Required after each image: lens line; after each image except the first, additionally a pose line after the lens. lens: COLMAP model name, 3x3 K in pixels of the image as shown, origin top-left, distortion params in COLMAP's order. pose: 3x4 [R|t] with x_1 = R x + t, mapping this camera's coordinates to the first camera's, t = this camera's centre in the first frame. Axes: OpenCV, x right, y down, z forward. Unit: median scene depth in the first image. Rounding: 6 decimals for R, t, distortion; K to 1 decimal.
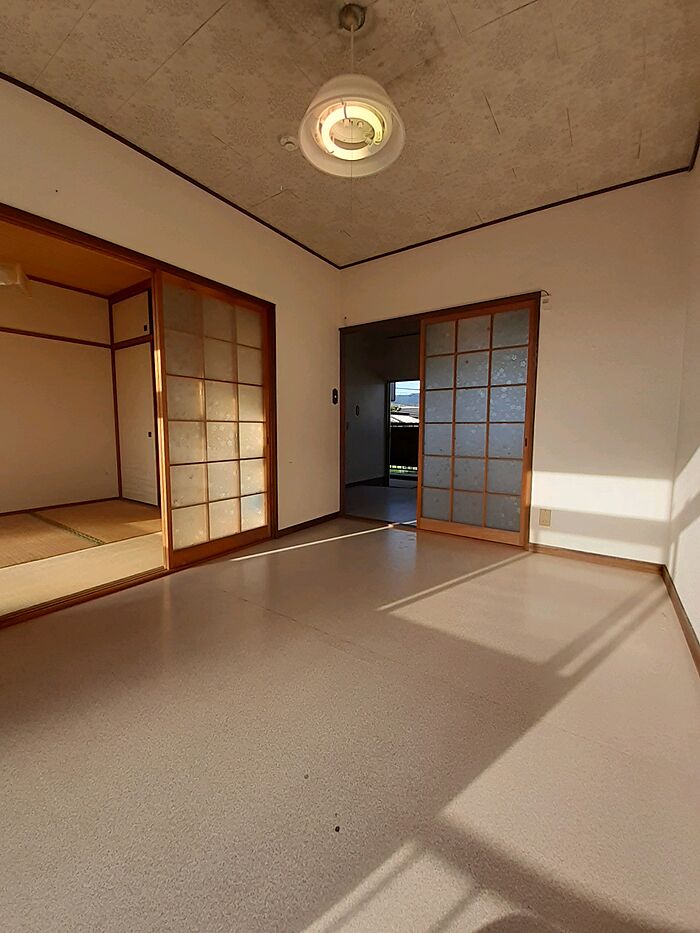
lens RADIAL K [[373.2, 0, 349.8], [0, 373.2, 462.2], [0, 0, 1]] dist [-0.003298, -0.007430]
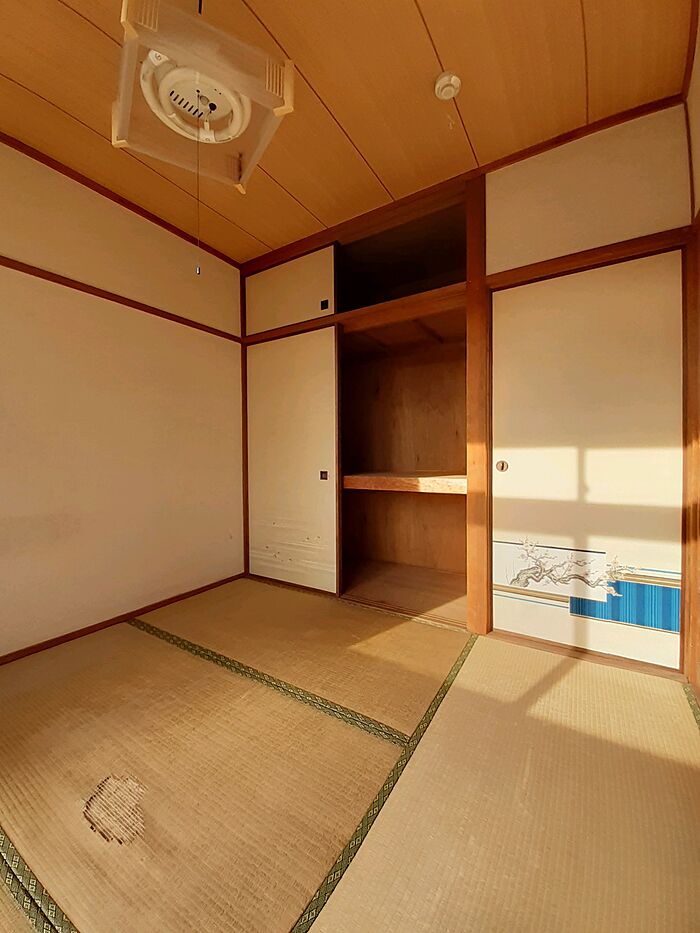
lens RADIAL K [[373.2, 0, 354.0], [0, 373.2, 460.7], [0, 0, 1]] dist [-0.003298, -0.007430]
pose [[0.998513, -0.013524, 0.052807, -0.489326], [0.017679, 0.996715, -0.079033, -0.046265], [-0.051565, 0.079849, 0.995472, 0.362419]]
